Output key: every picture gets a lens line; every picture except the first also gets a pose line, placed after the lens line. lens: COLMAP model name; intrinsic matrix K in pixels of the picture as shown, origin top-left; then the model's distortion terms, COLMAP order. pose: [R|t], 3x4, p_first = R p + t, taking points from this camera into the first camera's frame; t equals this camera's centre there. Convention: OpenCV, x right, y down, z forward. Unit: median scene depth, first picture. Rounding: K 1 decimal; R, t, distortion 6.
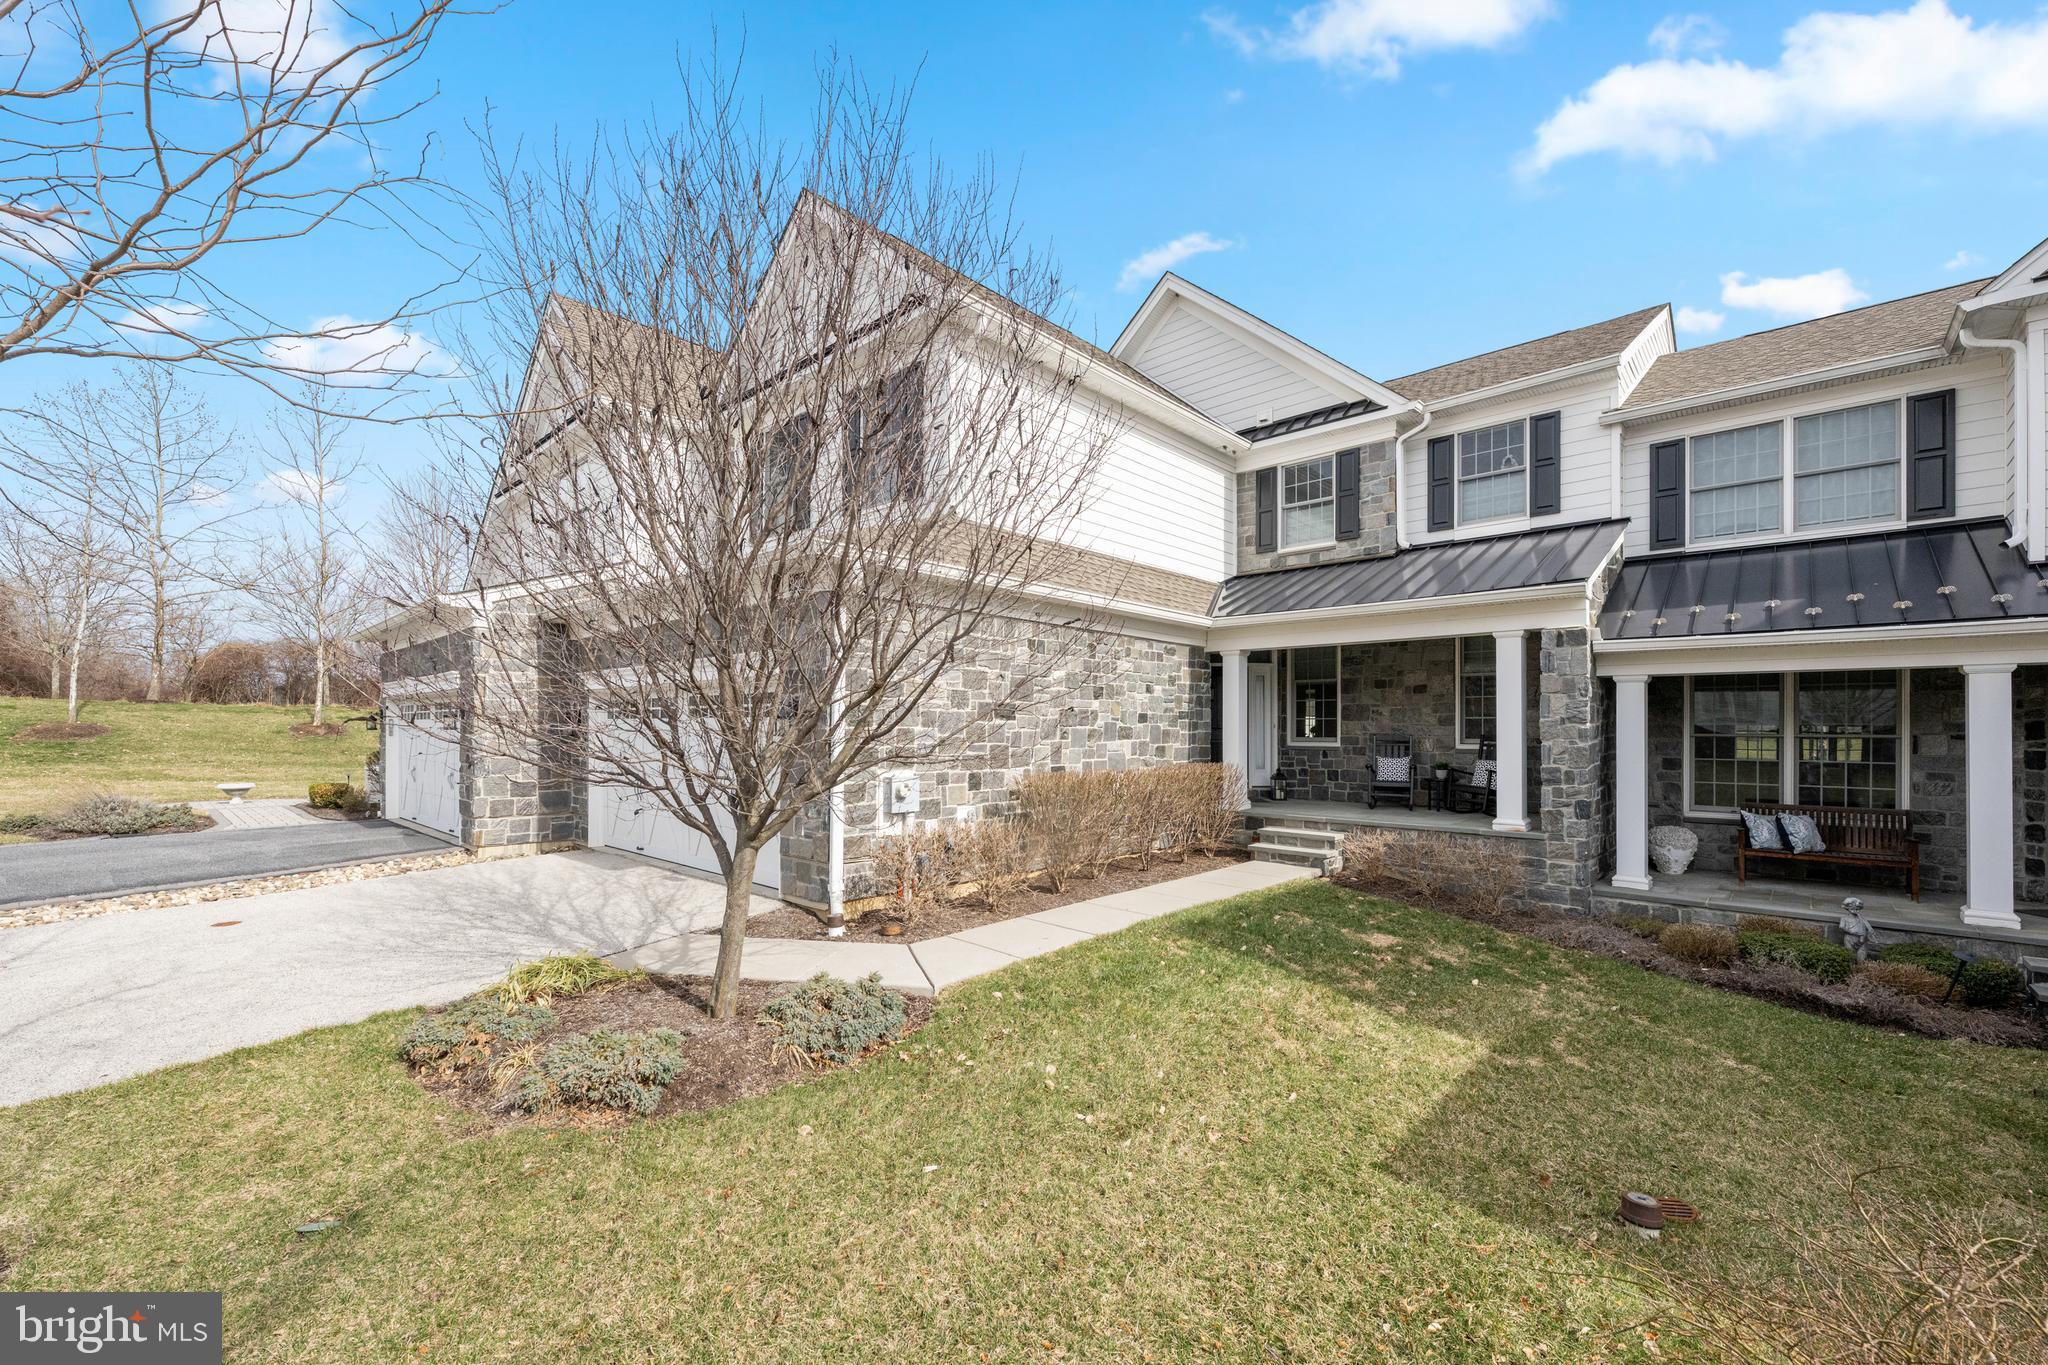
lens RADIAL K [[817.7, 0, 1033.7], [0, 817.7, 721.5], [0, 0, 1]] dist [-0.004745, 0.000139]
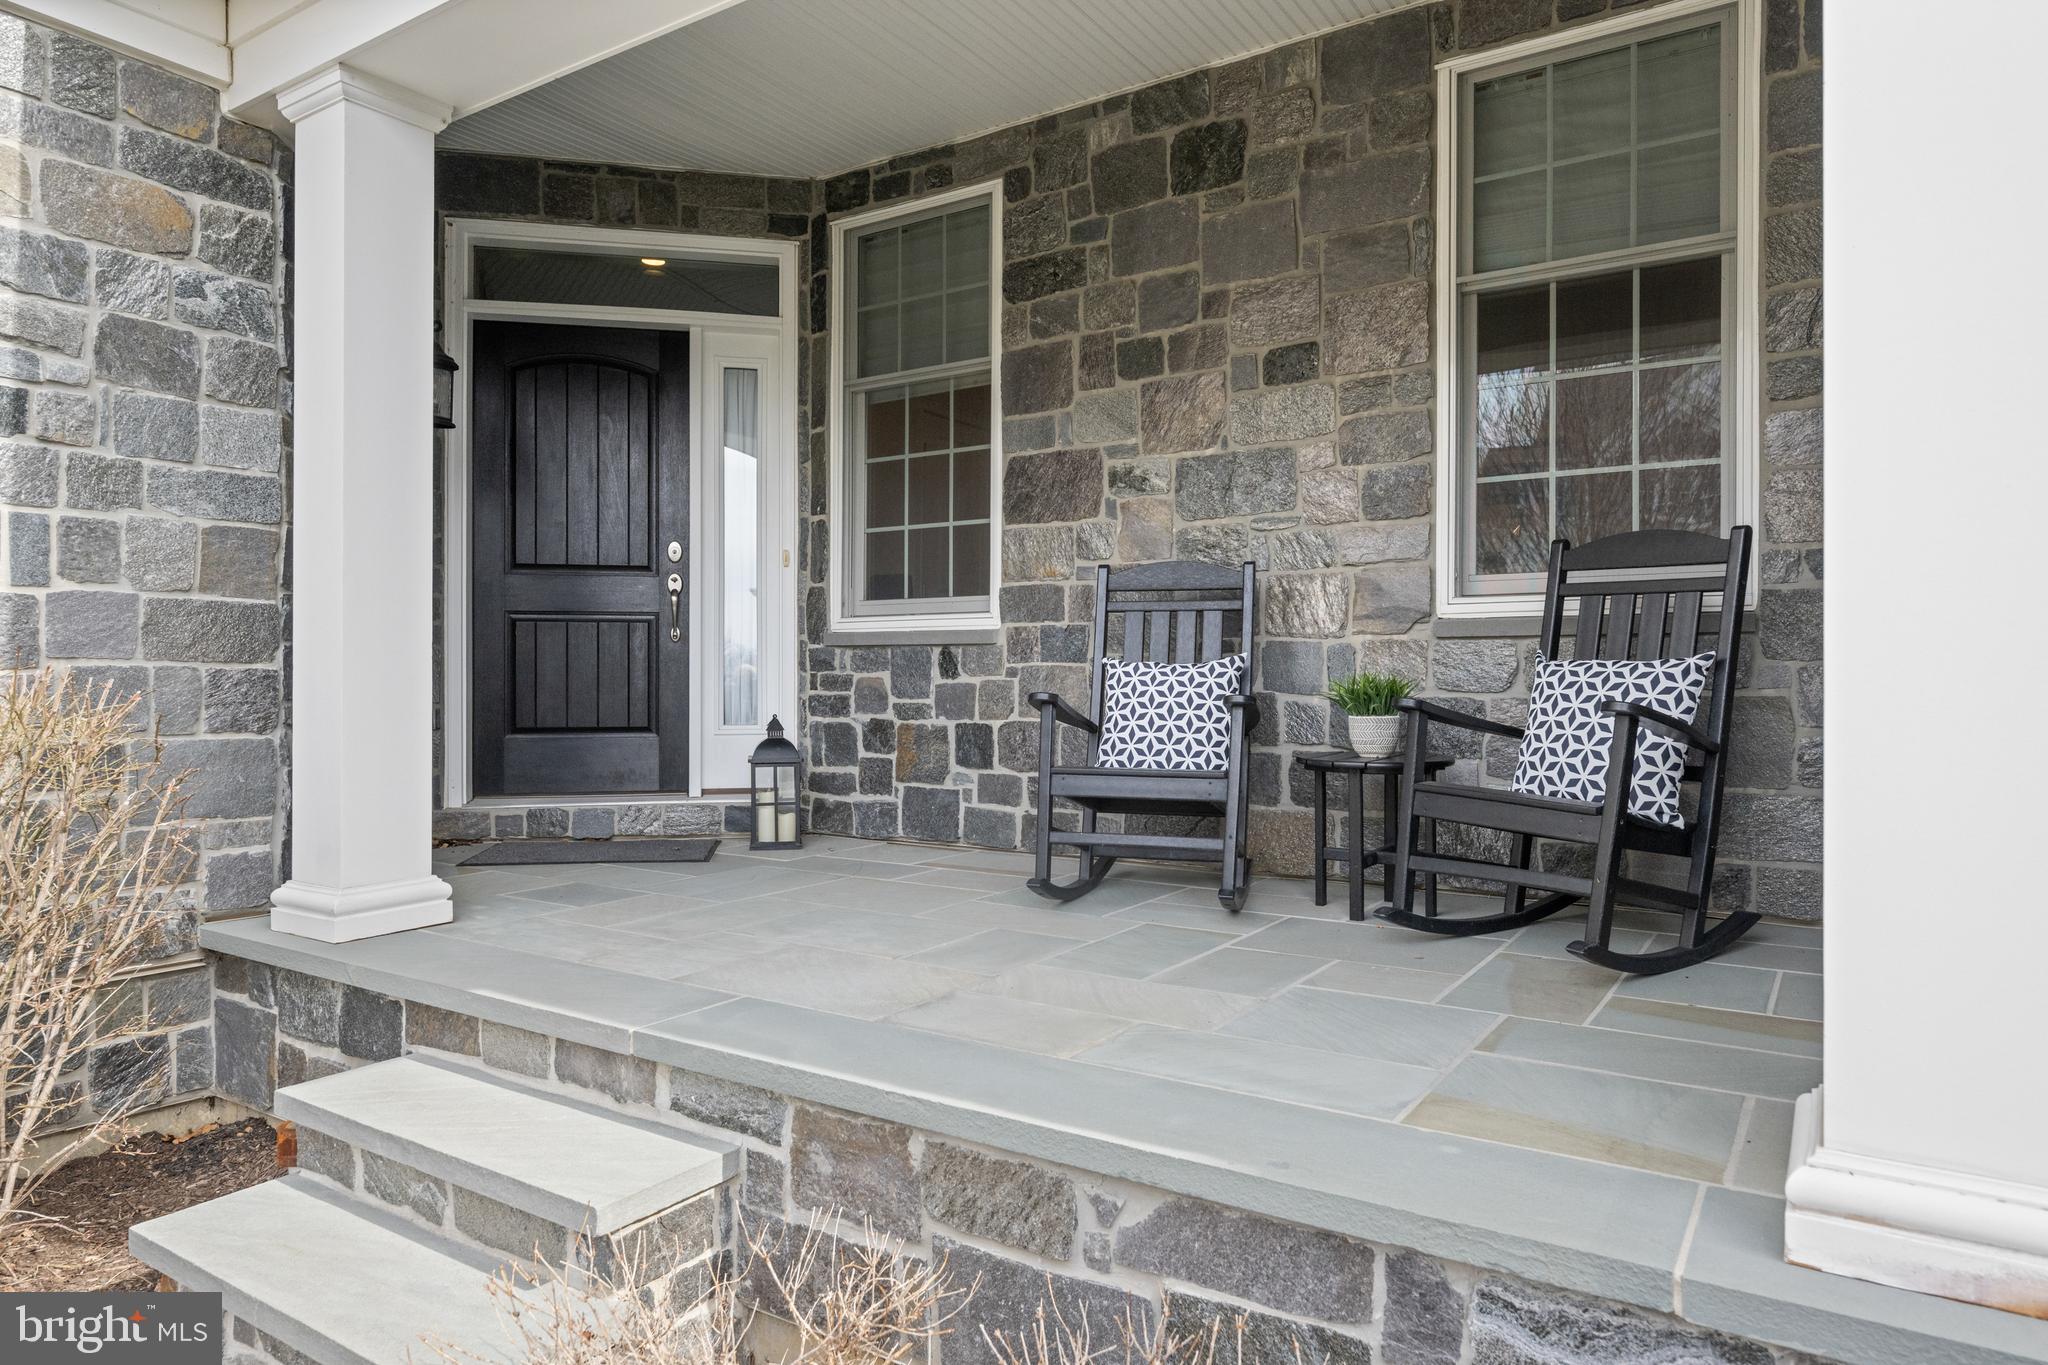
lens RADIAL K [[1251.8, 0, 1024.0], [0, 1251.8, 683.4], [0, 0, 1]] dist [0.002495, 0.000127]
pose [[0.987454, 0.004218, 0.157852, 0.339066], [-0.005822, 0.999936, 0.009703, 0.045619], [-0.157801, -0.010500, 0.987415, 0.656412]]
